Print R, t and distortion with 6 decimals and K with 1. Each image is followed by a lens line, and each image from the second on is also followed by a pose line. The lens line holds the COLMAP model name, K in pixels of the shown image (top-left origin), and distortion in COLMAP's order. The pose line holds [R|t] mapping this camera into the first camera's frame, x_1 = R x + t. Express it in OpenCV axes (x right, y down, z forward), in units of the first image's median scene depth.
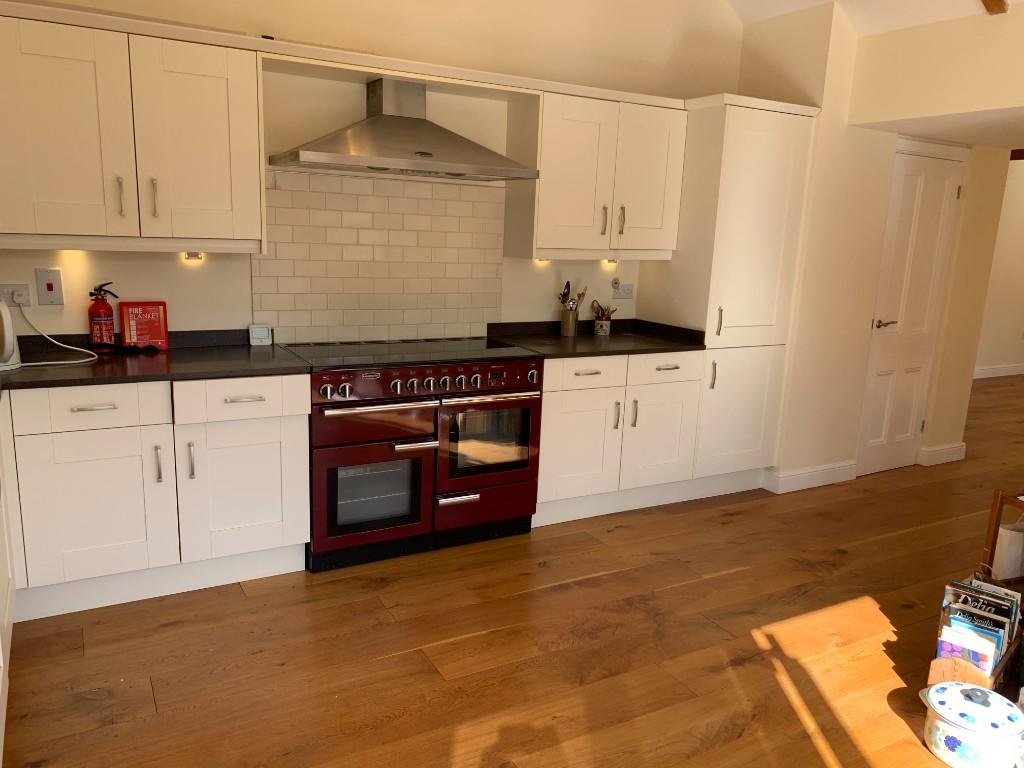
lens RADIAL K [[776.6, 0, 512.0], [0, 776.6, 384.0], [0, 0, 1]] dist [0.085414, -0.140634]
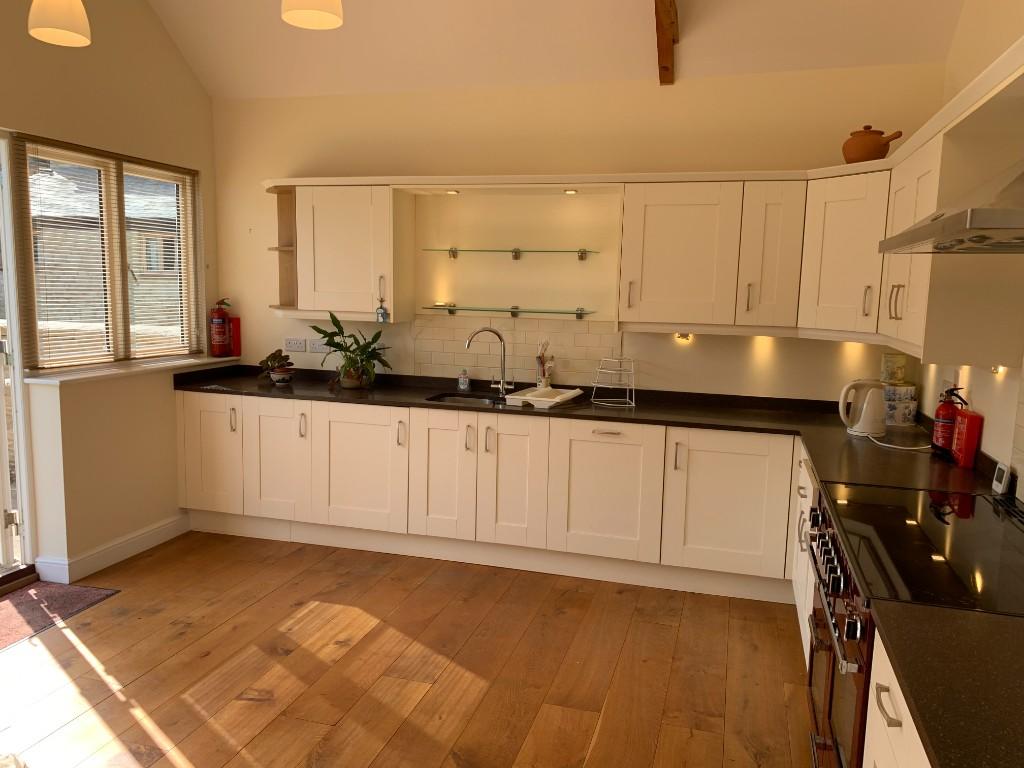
lens RADIAL K [[776.6, 0, 512.0], [0, 776.6, 384.0], [0, 0, 1]] dist [0.085414, -0.140634]
pose [[-0.707909, 0.025933, -0.705828, 0.796555], [-0.198108, 0.951920, 0.233668, -0.341153], [0.677952, 0.305246, -0.668735, 1.717991]]
